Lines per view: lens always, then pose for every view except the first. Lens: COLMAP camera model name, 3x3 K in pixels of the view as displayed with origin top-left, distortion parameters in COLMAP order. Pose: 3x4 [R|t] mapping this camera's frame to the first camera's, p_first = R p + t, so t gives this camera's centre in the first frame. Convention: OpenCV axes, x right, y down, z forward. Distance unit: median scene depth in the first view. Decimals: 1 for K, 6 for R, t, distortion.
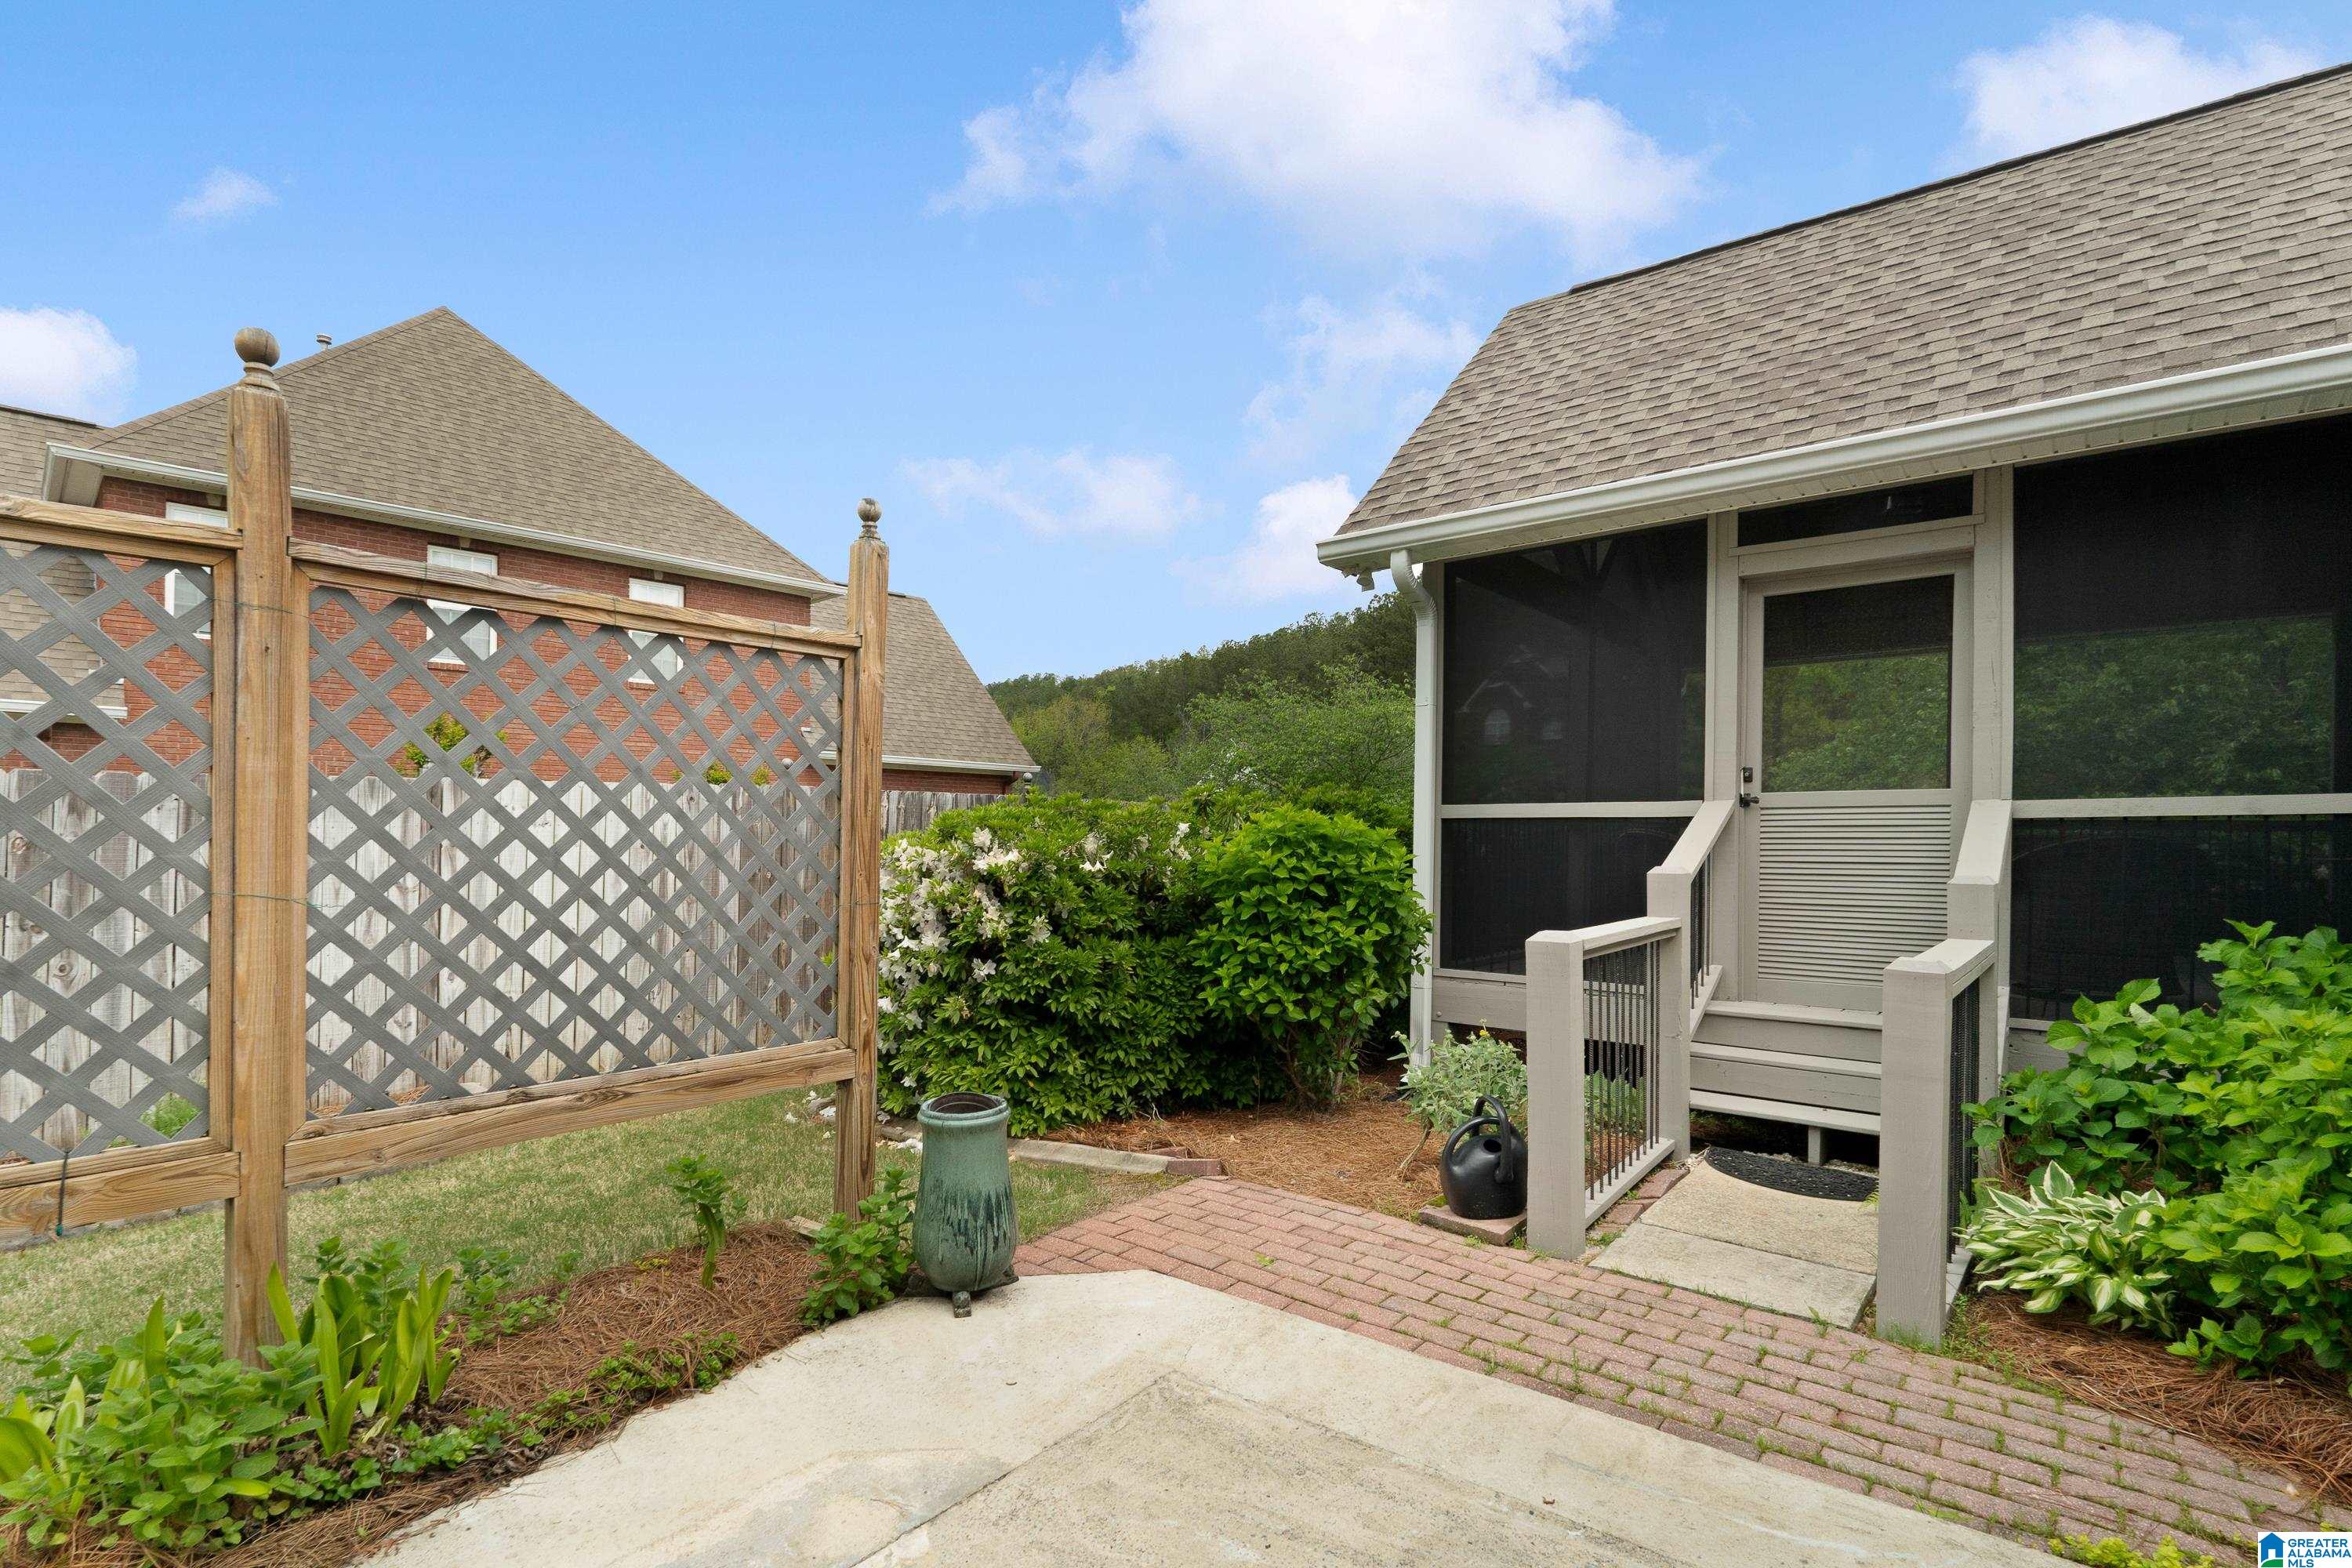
lens RADIAL K [[1105.0, 0, 1176.6], [0, 1105.0, 826.0], [0, 0, 1]] dist [0.000273, 0.000041]
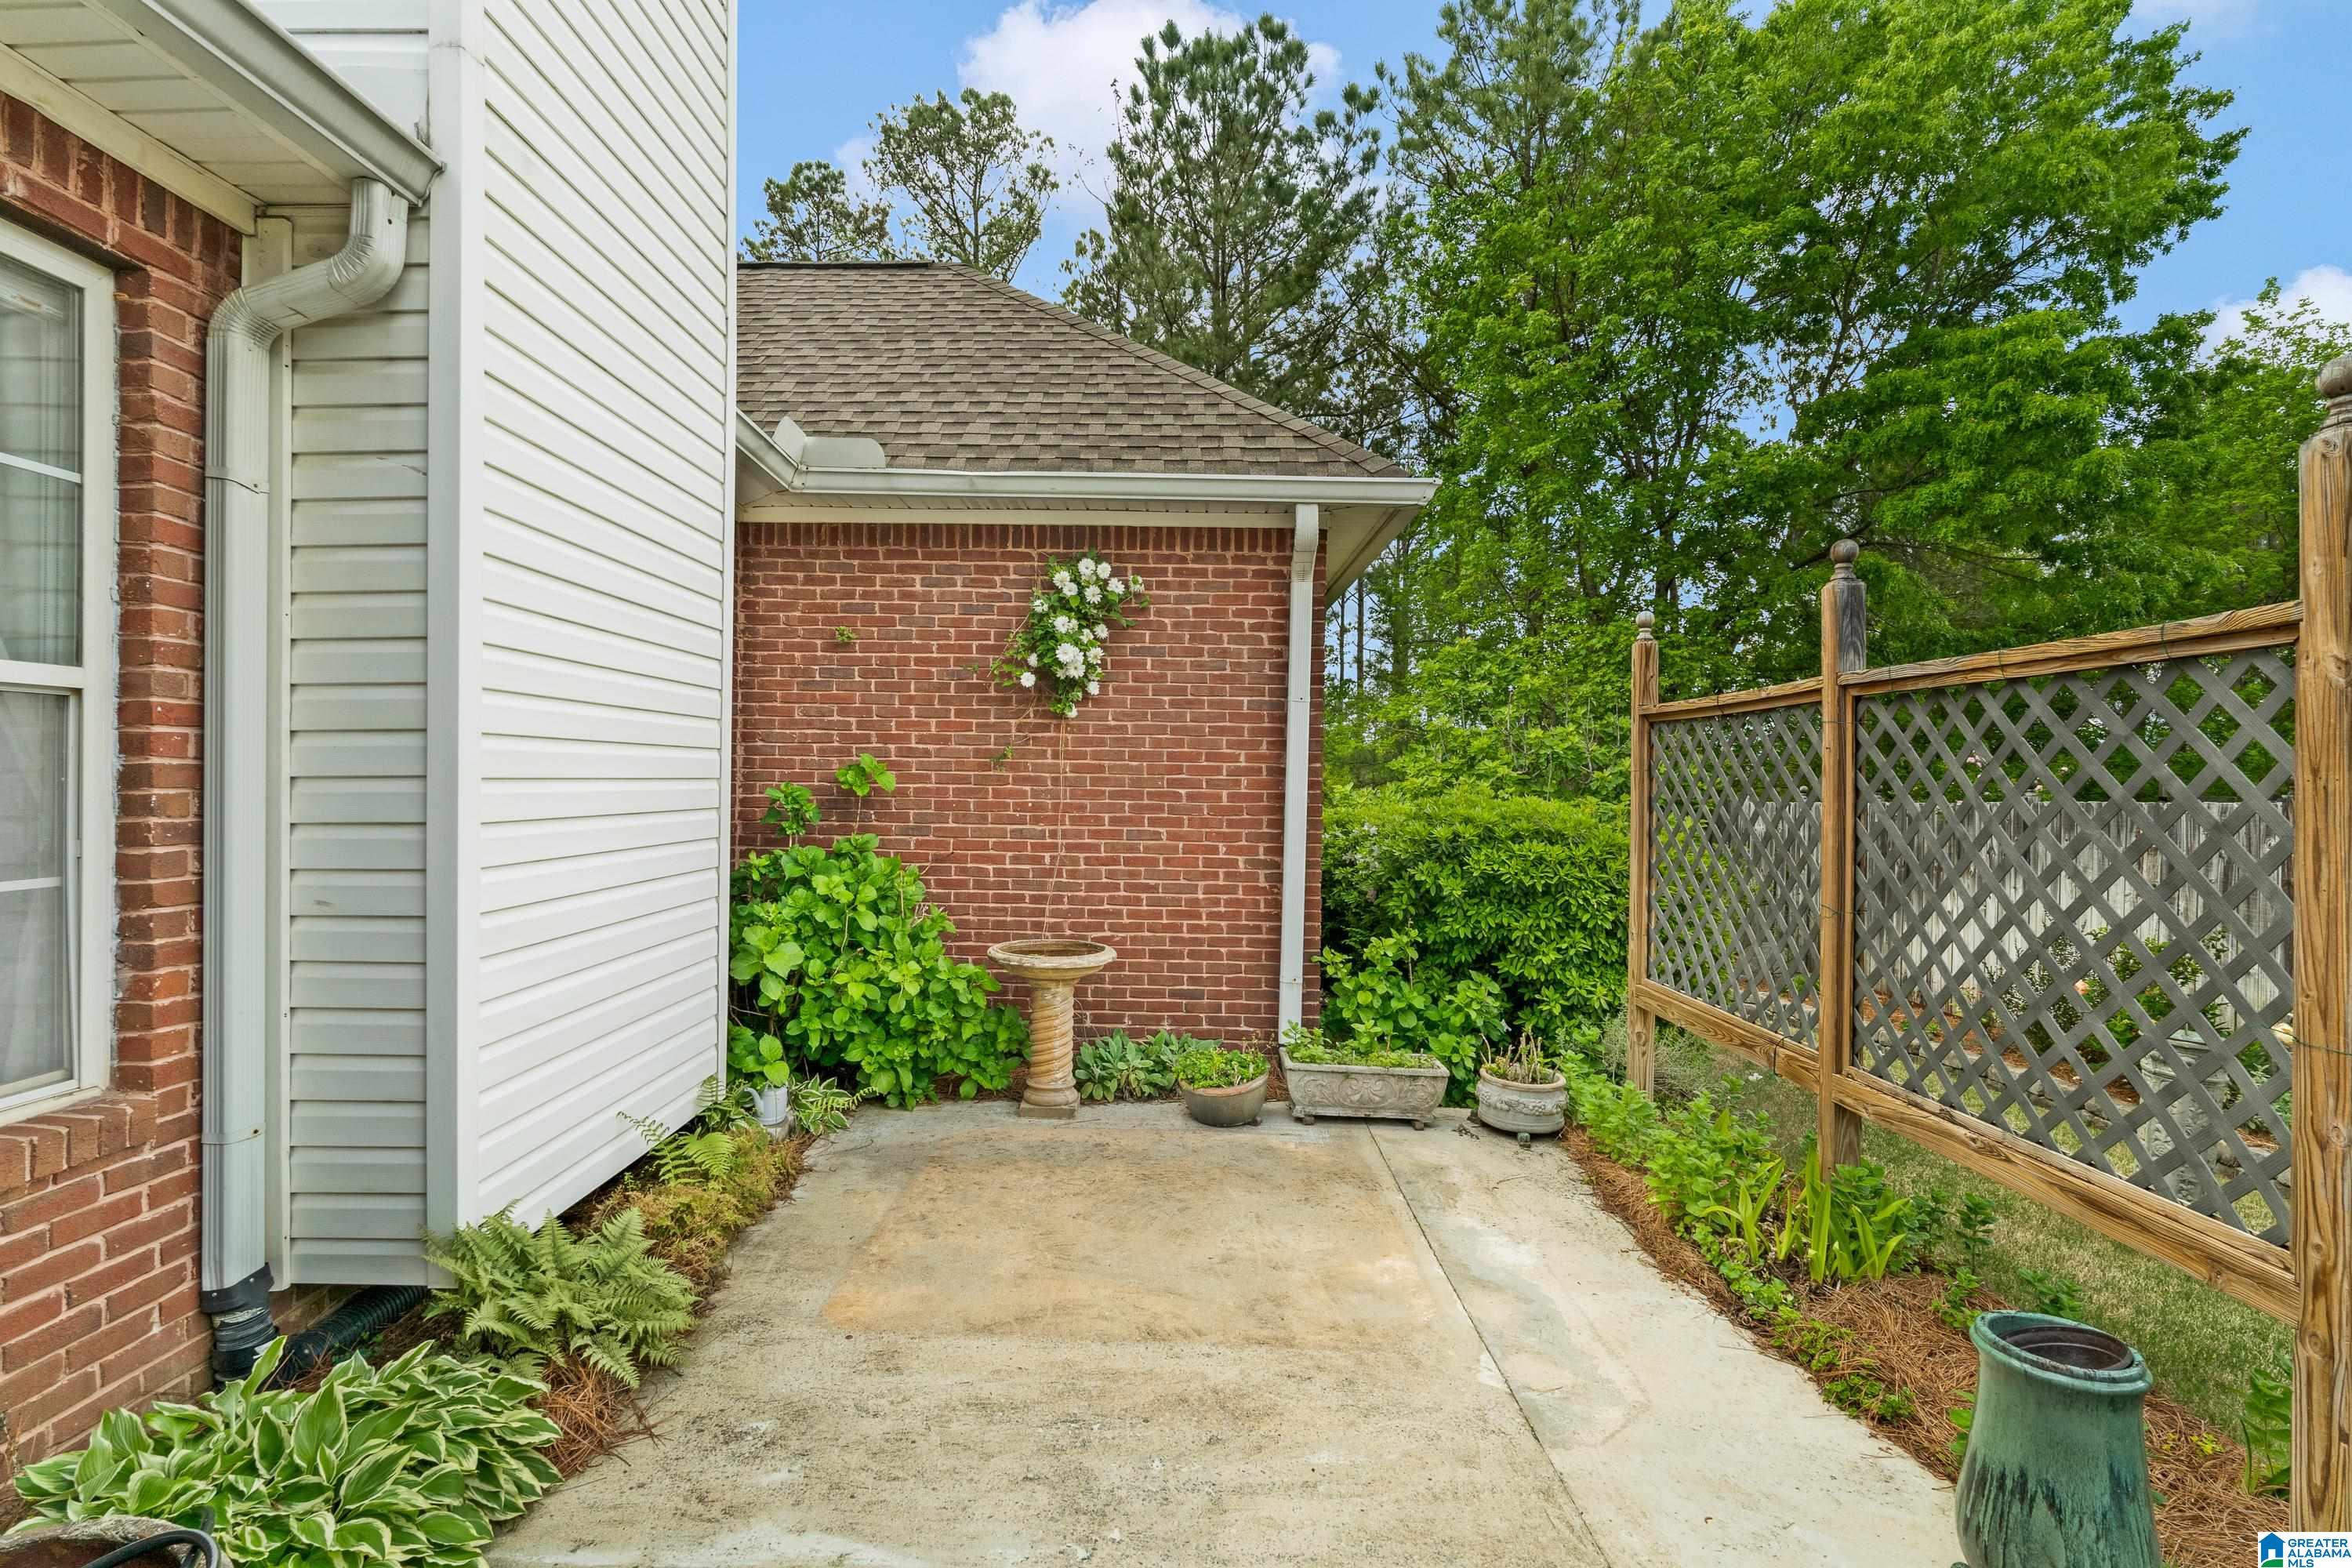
lens RADIAL K [[1162.3, 0, 1176.0], [0, 1162.3, 784.0], [0, 0, 1]] dist [0.000326, 0.000012]
pose [[-0.786409, -0.010129, -0.617623, 0.721917], [-0.012981, 0.999916, 0.000129, -0.078520], [0.617570, 0.008119, -0.786474, 1.371189]]
